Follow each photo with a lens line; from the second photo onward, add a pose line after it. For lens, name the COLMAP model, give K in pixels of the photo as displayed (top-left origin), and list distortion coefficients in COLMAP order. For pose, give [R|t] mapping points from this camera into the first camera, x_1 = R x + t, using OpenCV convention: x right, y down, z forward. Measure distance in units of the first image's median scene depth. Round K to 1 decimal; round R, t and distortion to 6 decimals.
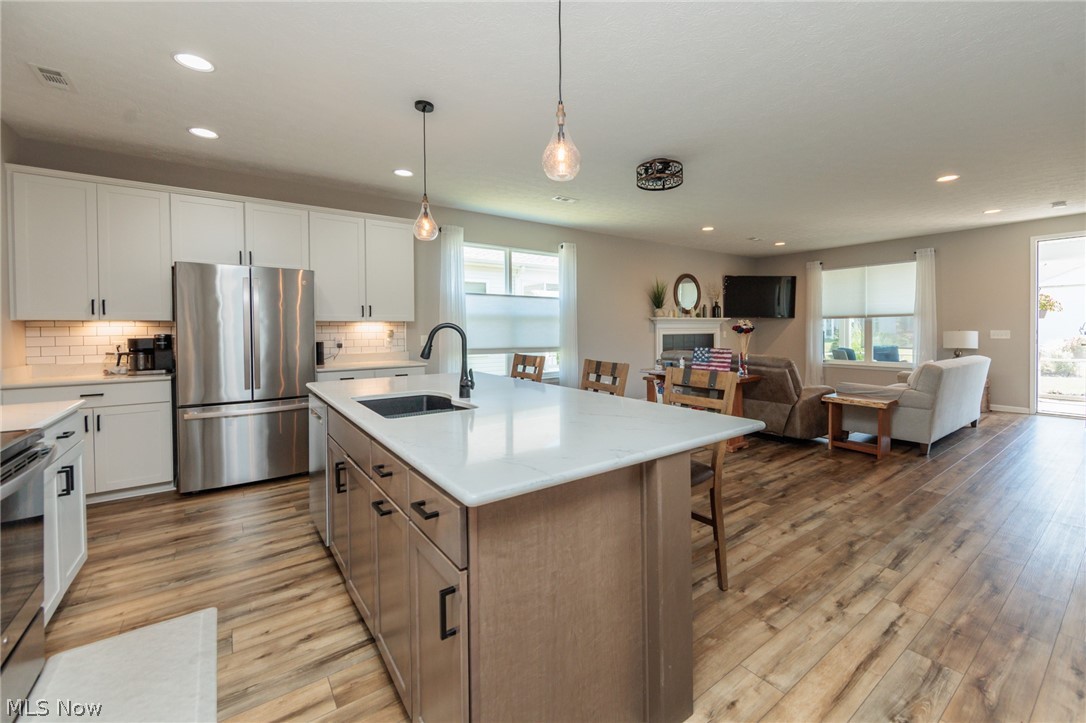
lens RADIAL K [[453.5, 0, 582.7], [0, 453.5, 335.2], [0, 0, 1]] dist [-0.001551, -0.000253]
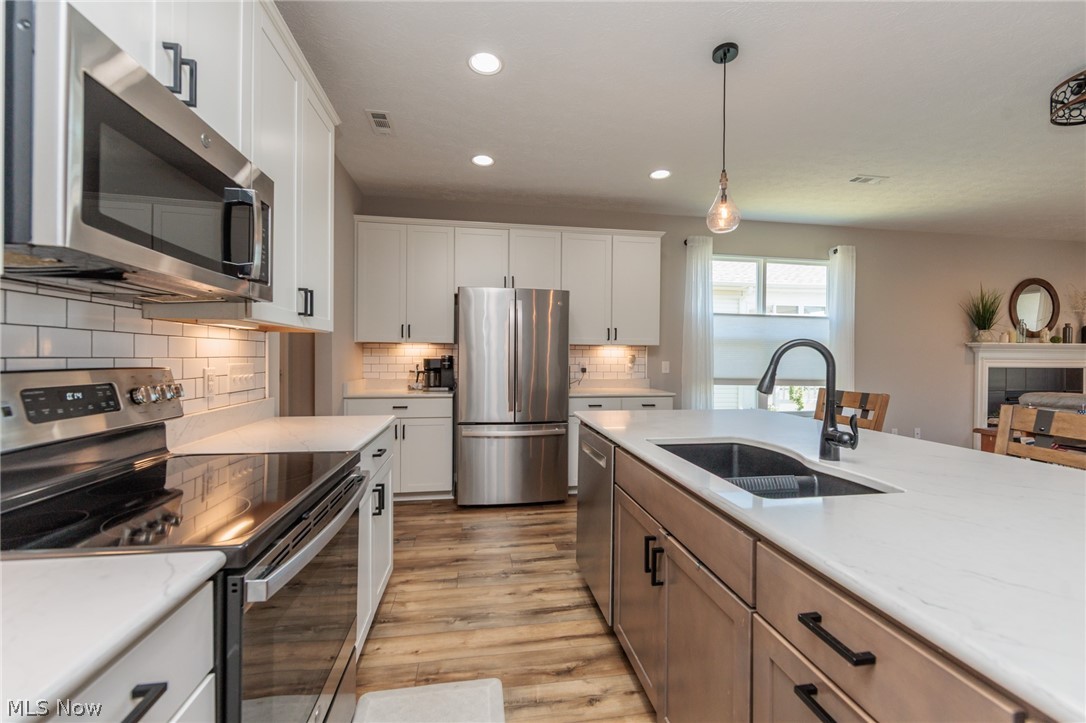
lens RADIAL K [[434.9, 0, 545.2], [0, 434.9, 361.5], [0, 0, 1]] dist [-0.000635, -0.000149]
pose [[0.874158, 0.018380, -0.485294, -0.160723], [-0.021116, 0.999777, -0.000171, 0.006389], [0.485183, 0.010397, 0.874351, 0.149254]]
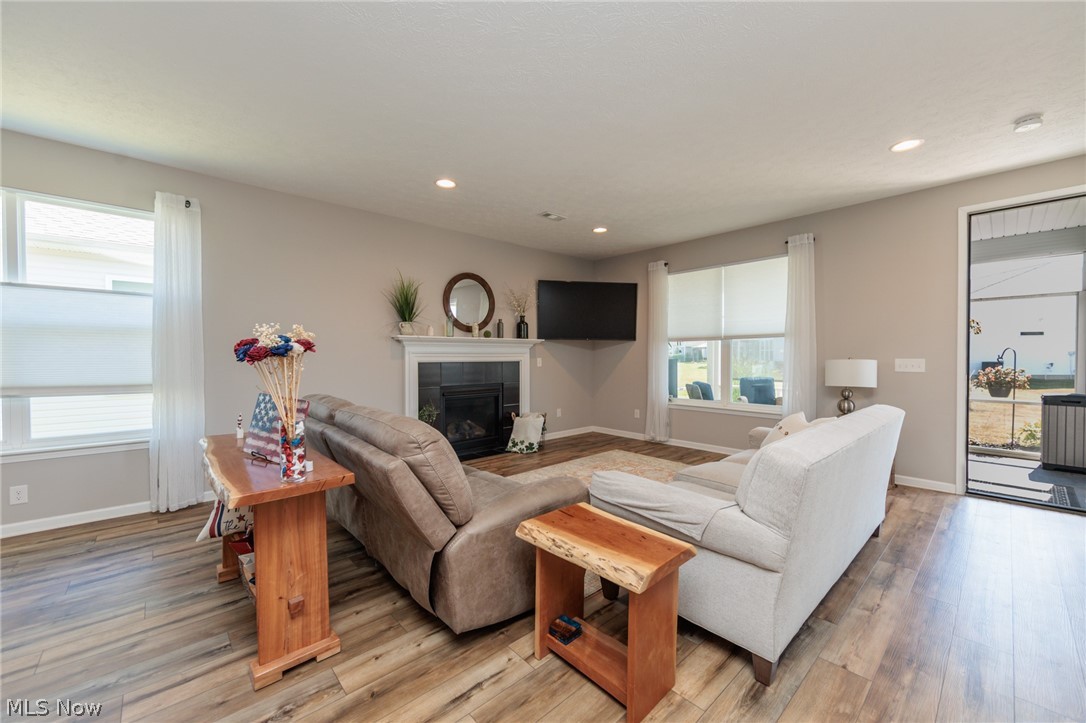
lens RADIAL K [[429.0, 0, 543.5], [0, 429.0, 360.3], [0, 0, 1]] dist [0.000354, -0.000054]
pose [[0.997518, 0.006184, 0.070143, 0.532527], [-0.005865, 0.999971, -0.004759, -0.004549], [-0.070170, 0.004336, 0.997526, 0.632225]]
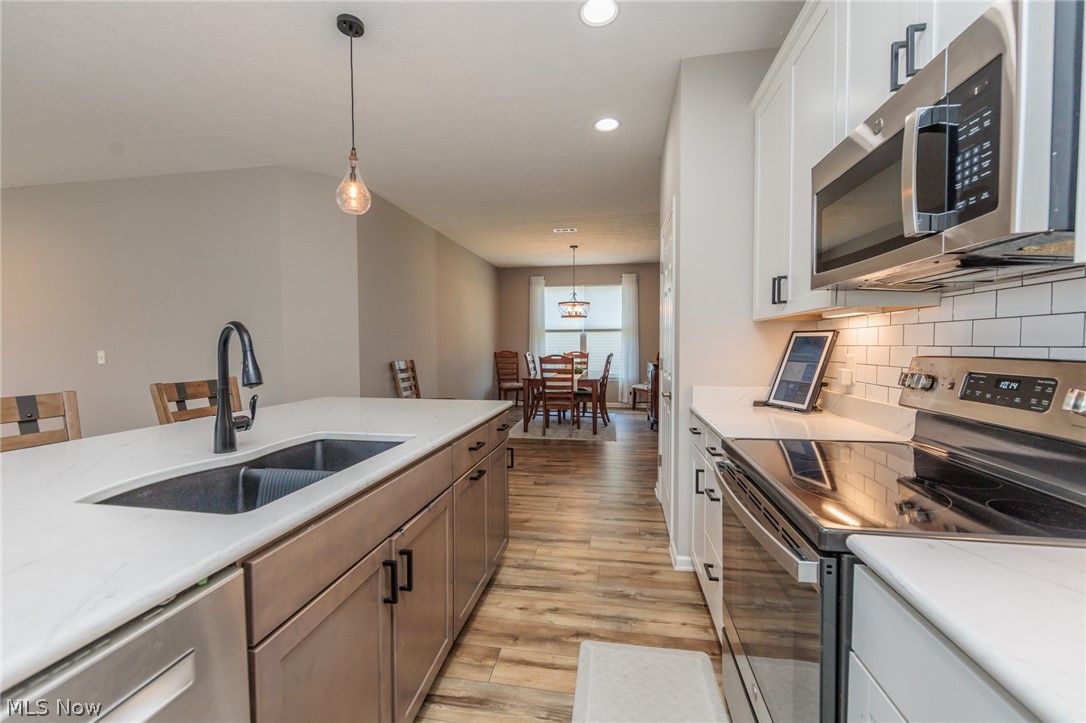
lens RADIAL K [[432.5, 0, 546.7], [0, 432.5, 359.6], [0, 0, 1]] dist [-0.002458, -0.000366]
pose [[-0.674100, -0.017742, 0.738427, -0.475540], [0.018035, 0.999018, 0.040468, 0.002143], [-0.738420, 0.040597, -0.673118, 0.548889]]
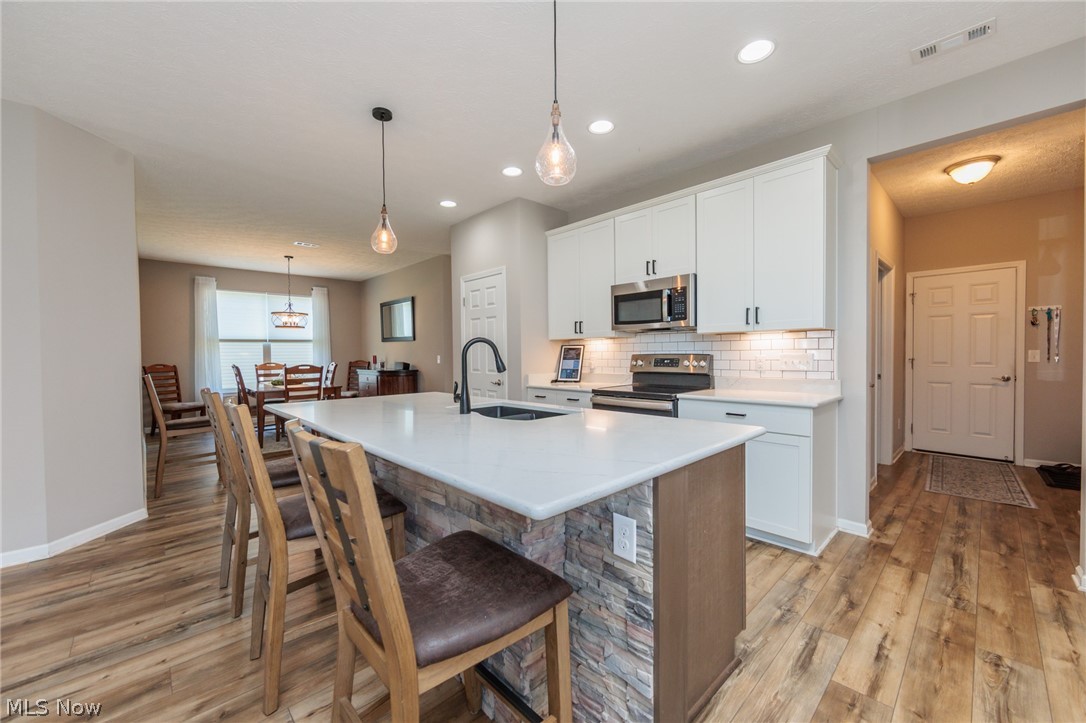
lens RADIAL K [[424.4, 0, 545.5], [0, 424.4, 359.9], [0, 0, 1]] dist [-0.000898, 0.000033]
pose [[-0.995366, 0.018476, -0.094368, -0.178134], [0.015620, 0.999400, 0.030913, -0.002059], [0.094883, 0.029296, -0.995057, 0.986144]]
